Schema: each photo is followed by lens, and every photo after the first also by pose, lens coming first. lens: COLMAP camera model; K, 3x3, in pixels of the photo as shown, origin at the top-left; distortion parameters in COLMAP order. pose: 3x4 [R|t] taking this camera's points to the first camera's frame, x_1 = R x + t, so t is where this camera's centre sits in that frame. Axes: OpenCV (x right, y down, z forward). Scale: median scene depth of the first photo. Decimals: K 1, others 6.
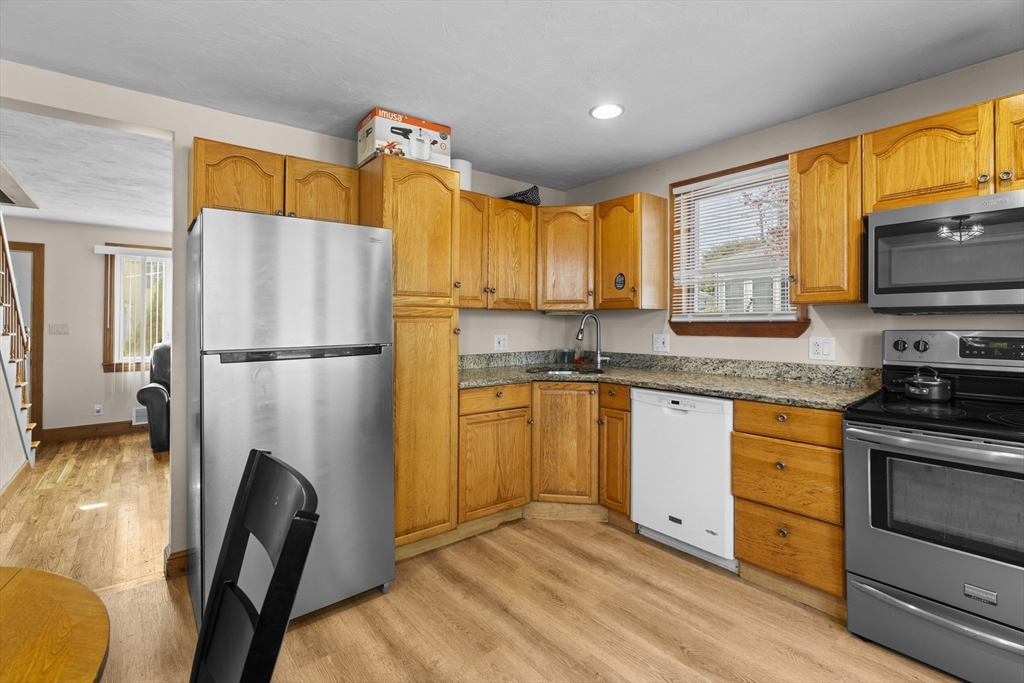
lens RADIAL K [[460.1, 0, 505.0], [0, 460.1, 324.3], [0, 0, 1]] dist [-0.013380, 0.003878]
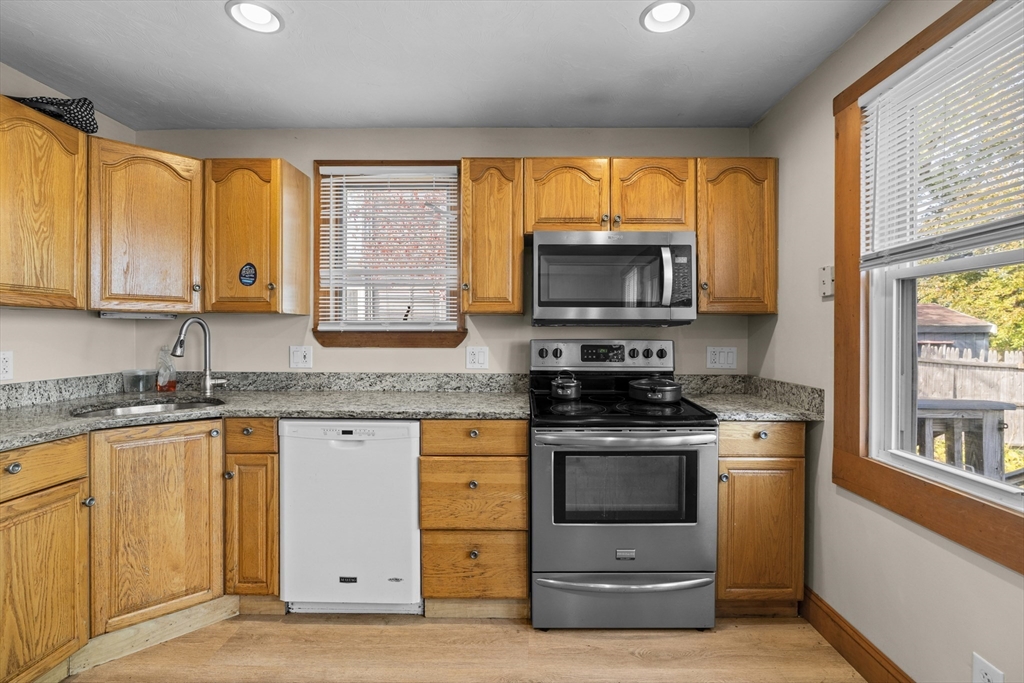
lens RADIAL K [[460.1, 0, 514.1], [0, 460.1, 339.1], [0, 0, 1]] dist [-0.013380, 0.003878]
pose [[0.628735, -0.005133, 0.777603, -0.056482], [-0.003326, 0.999951, 0.009290, 0.000888], [-0.777613, -0.008427, 0.628687, 0.252601]]
